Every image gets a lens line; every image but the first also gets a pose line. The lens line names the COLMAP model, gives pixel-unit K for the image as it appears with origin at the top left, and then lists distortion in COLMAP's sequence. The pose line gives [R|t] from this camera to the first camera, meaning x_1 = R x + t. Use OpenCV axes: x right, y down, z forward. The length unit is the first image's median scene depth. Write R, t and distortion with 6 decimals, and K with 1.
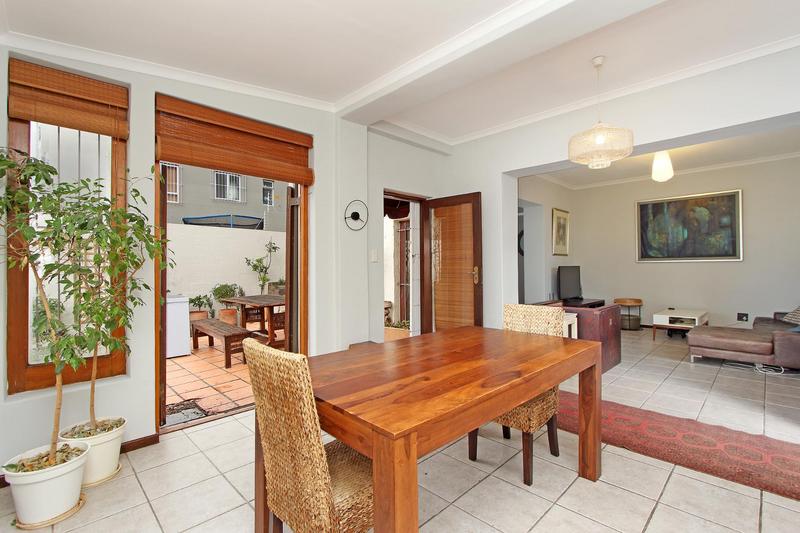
lens RADIAL K [[379.3, 0, 396.6], [0, 379.3, 259.1], [0, 0, 1]] dist [-0.009209, 0.000819]
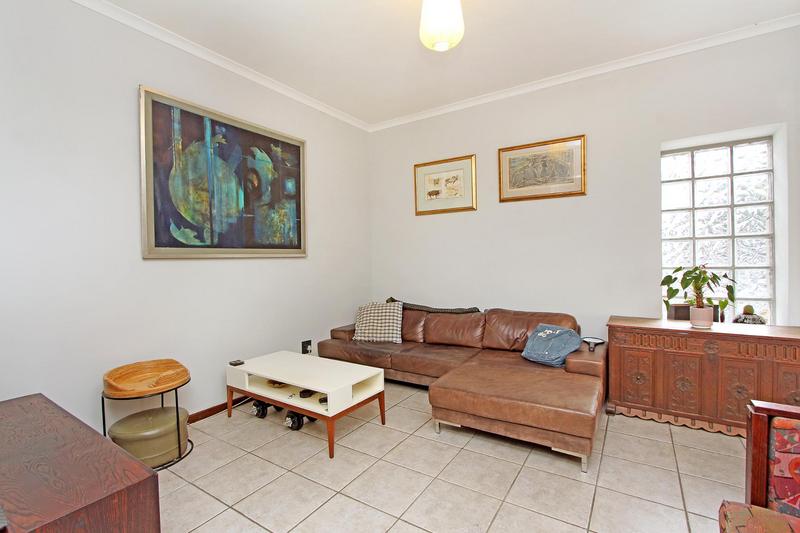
lens RADIAL K [[379.3, 0, 394.3], [0, 379.3, 271.1], [0, 0, 1]] dist [-0.009209, 0.000819]
pose [[-0.197417, -0.016279, 0.980184, 0.264485], [0.000247, 0.999861, 0.016655, 0.017135], [-0.980320, 0.003530, -0.197385, 0.934768]]
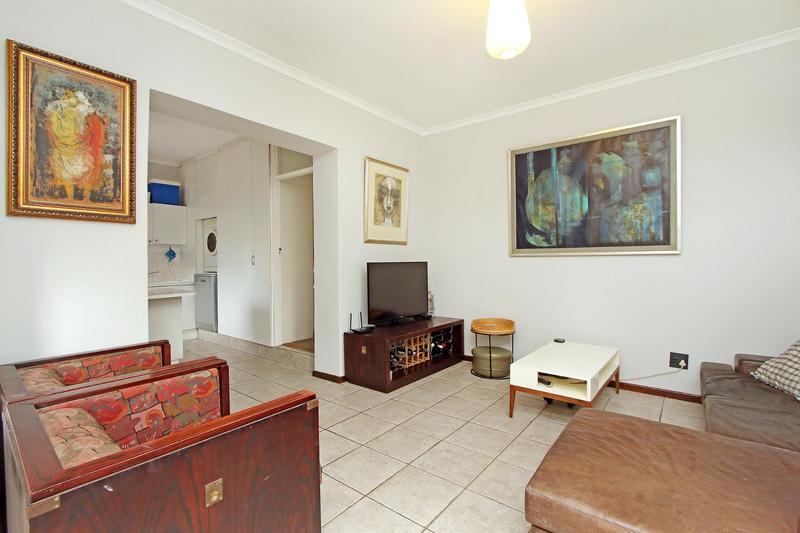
lens RADIAL K [[379.3, 0, 397.7], [0, 379.3, 259.2], [0, 0, 1]] dist [-0.009209, 0.000819]
pose [[0.994778, -0.003528, 0.102001, 0.453033], [0.000963, 0.999682, 0.025188, -0.001112], [-0.102057, -0.024958, 0.994465, 0.495847]]
